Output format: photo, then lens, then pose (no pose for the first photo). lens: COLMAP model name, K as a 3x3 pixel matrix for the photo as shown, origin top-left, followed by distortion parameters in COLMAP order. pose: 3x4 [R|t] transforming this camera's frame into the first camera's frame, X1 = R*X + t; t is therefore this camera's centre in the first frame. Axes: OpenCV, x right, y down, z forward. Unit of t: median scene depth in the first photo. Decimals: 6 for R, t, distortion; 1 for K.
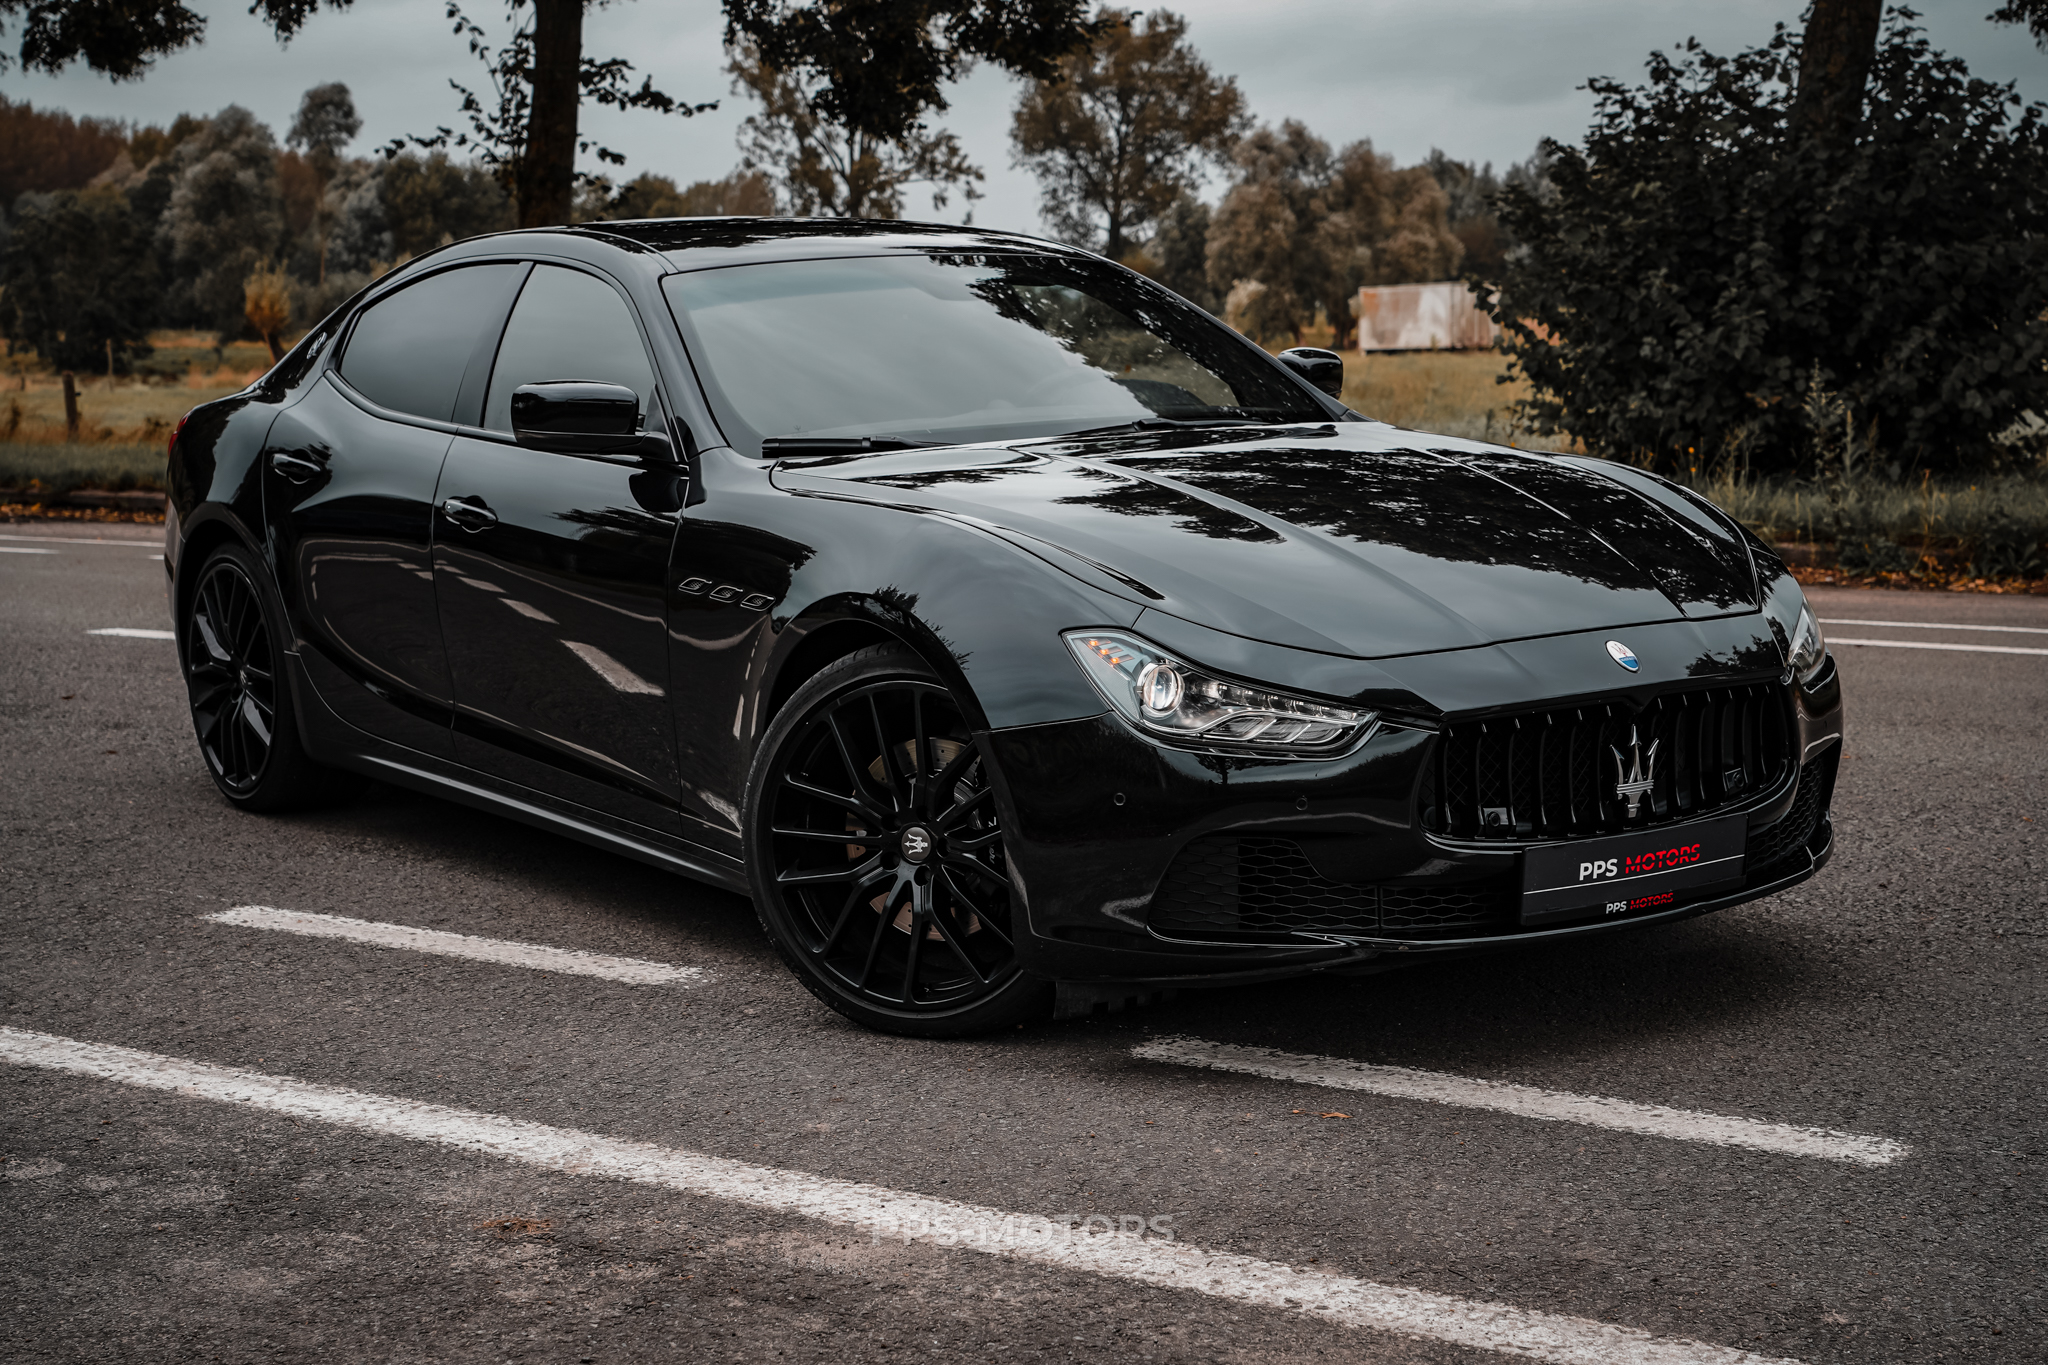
lens RADIAL K [[3182.3, 0, 1024.3], [0, 3182.3, 665.1], [0, 0, 1]] dist [0.060370, 0.000000]
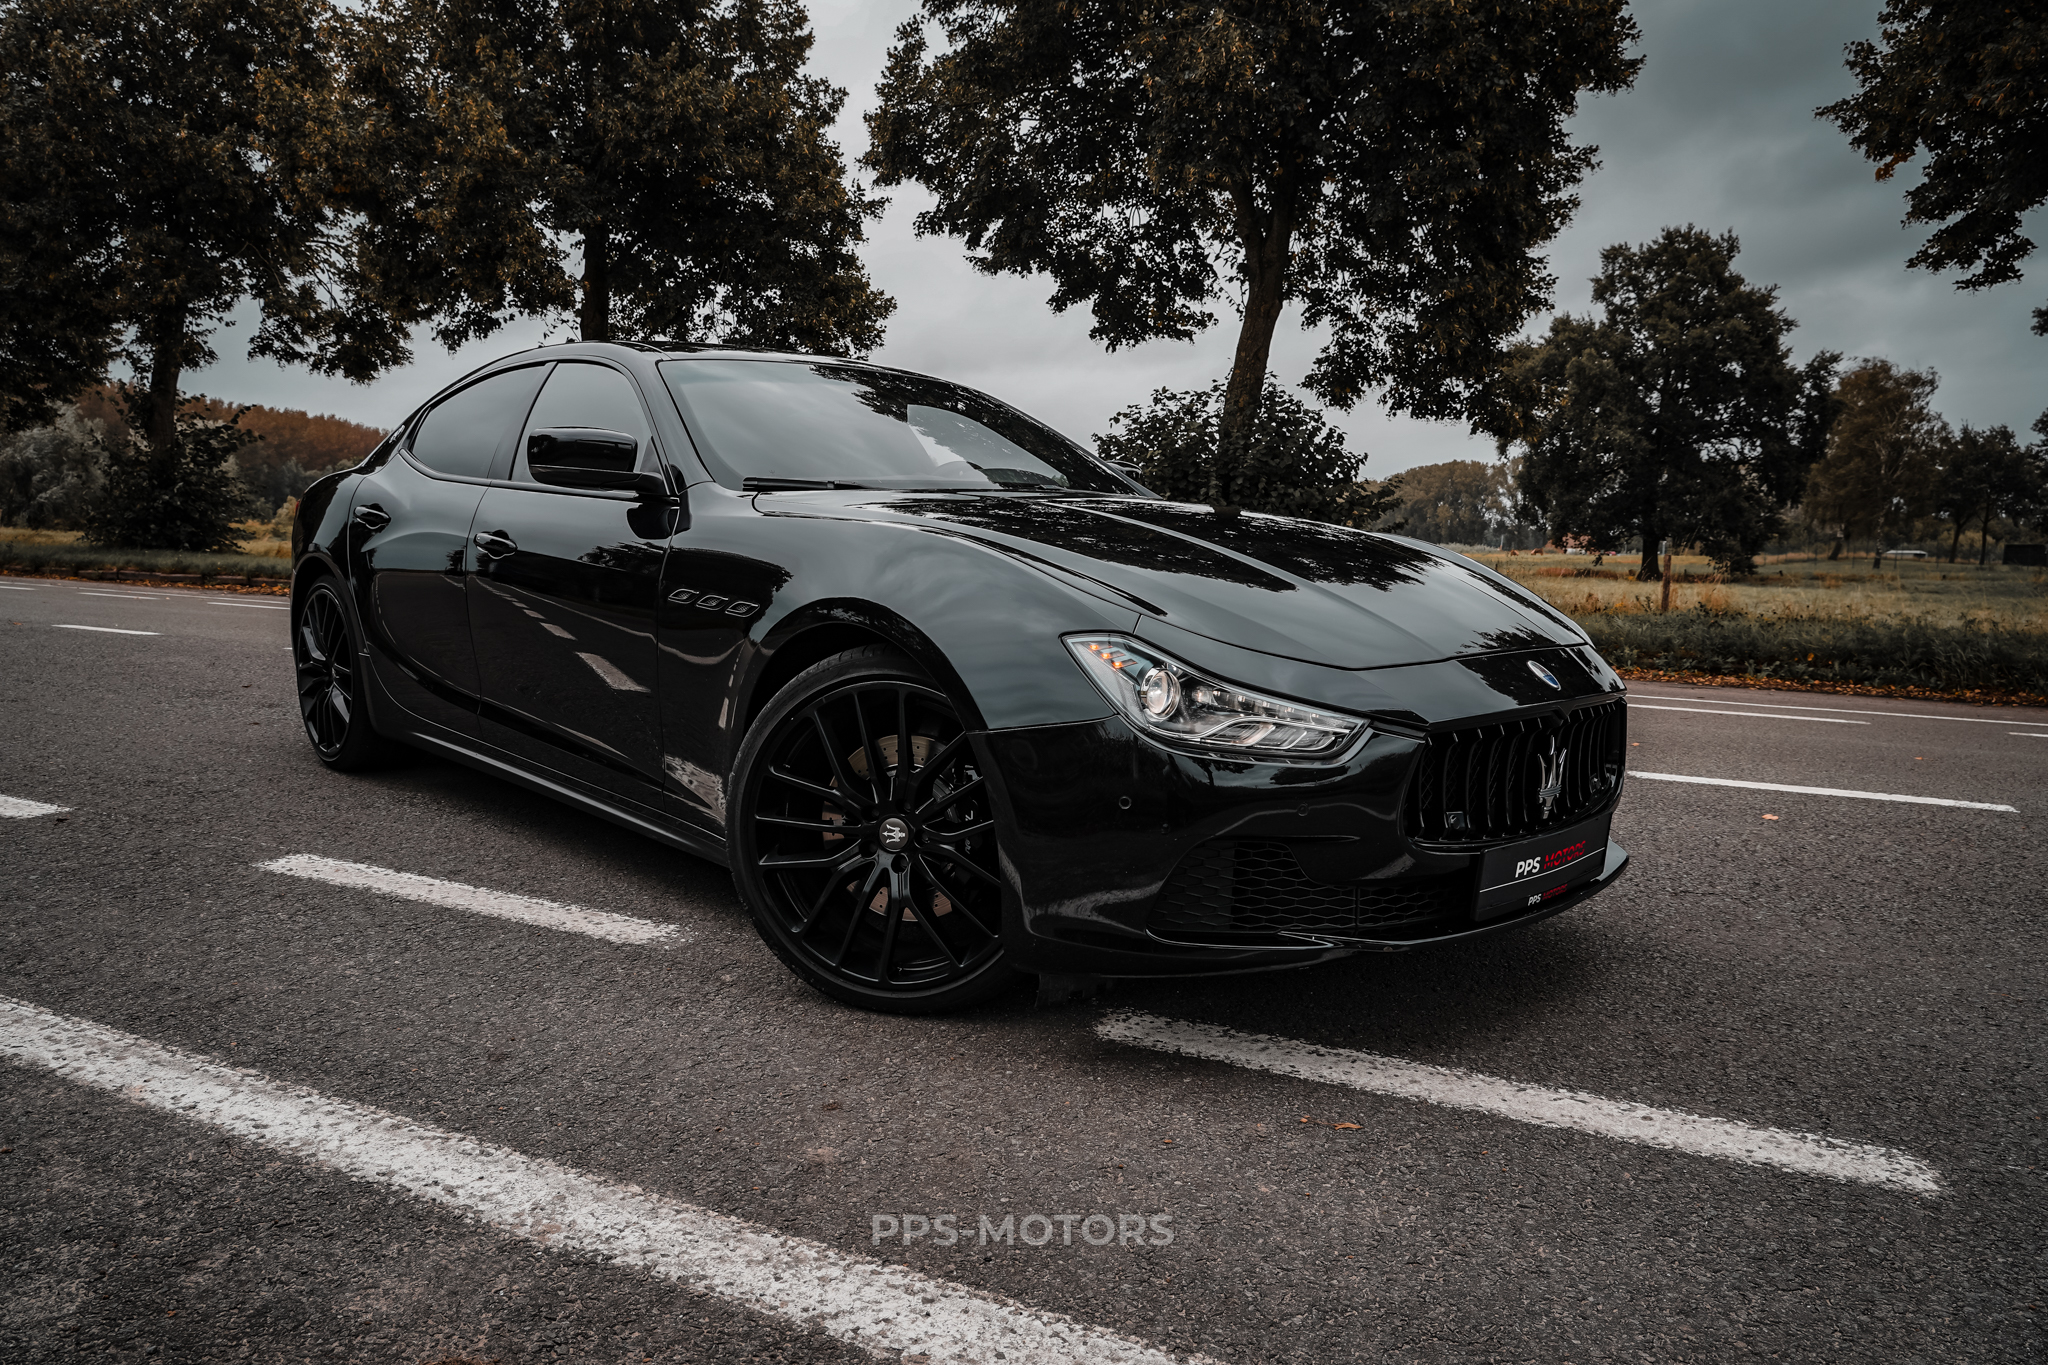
lens RADIAL K [[1381.7, 0, 1031.9], [0, 1381.7, 672.6], [0, 0, 1]] dist [-0.026686, 0.018242]
pose [[0.985780, 0.026891, 0.165877, -0.066549], [-0.024682, 0.999577, -0.015367, 0.007922], [-0.166220, 0.011055, 0.986027, 0.530285]]
